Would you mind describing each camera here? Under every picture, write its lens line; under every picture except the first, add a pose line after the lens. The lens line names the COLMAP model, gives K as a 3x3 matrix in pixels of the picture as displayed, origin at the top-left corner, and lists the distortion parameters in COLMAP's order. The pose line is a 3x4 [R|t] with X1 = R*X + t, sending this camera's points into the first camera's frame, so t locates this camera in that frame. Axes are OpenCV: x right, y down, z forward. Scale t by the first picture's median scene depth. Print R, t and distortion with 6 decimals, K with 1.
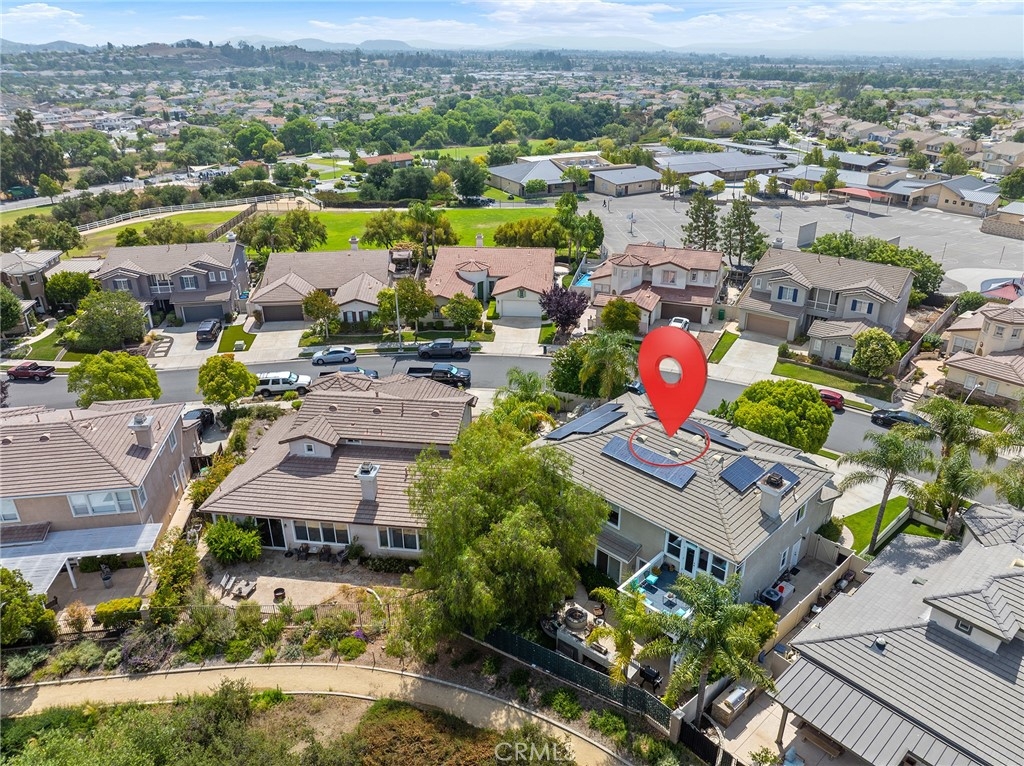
lens RADIAL K [[716.8, 0, 513.0], [0, 716.8, 383.4], [0, 0, 1]] dist [-0.033482, 0.007827]
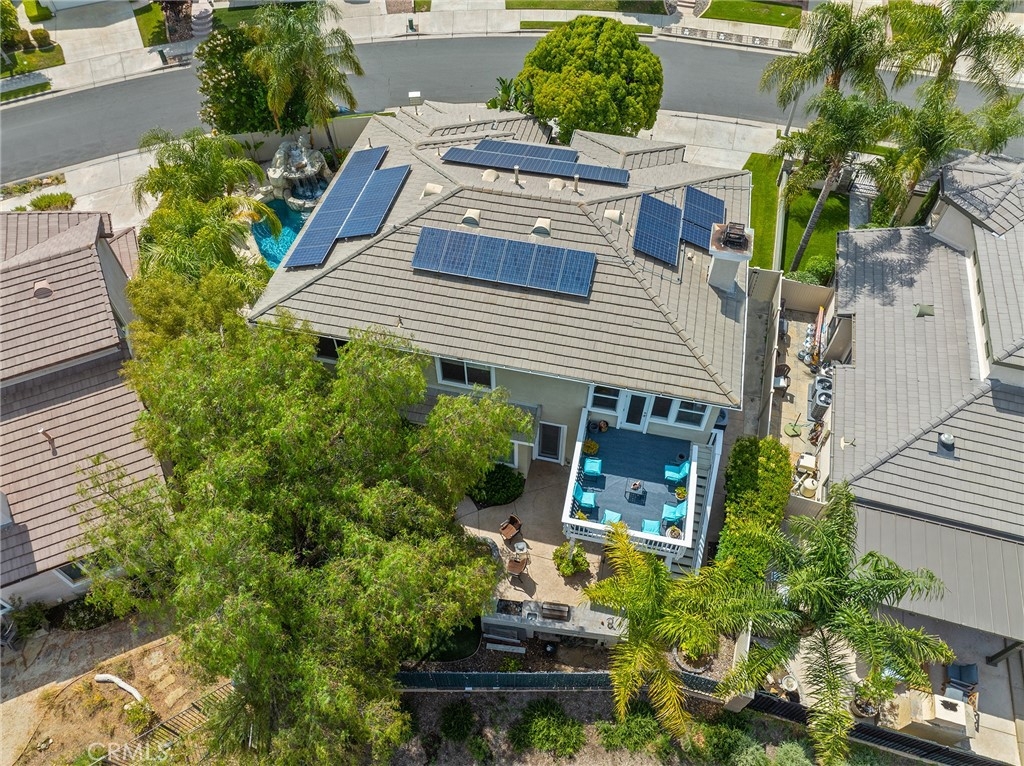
lens RADIAL K [[716.8, 0, 510.6], [0, 716.8, 380.6], [0, 0, 1]] dist [-0.033482, 0.007827]
pose [[0.850092, -0.414078, 0.325398, -0.021185], [0.221740, 0.841873, 0.492017, -0.073683], [-0.477677, -0.346106, 0.807487, 0.464460]]
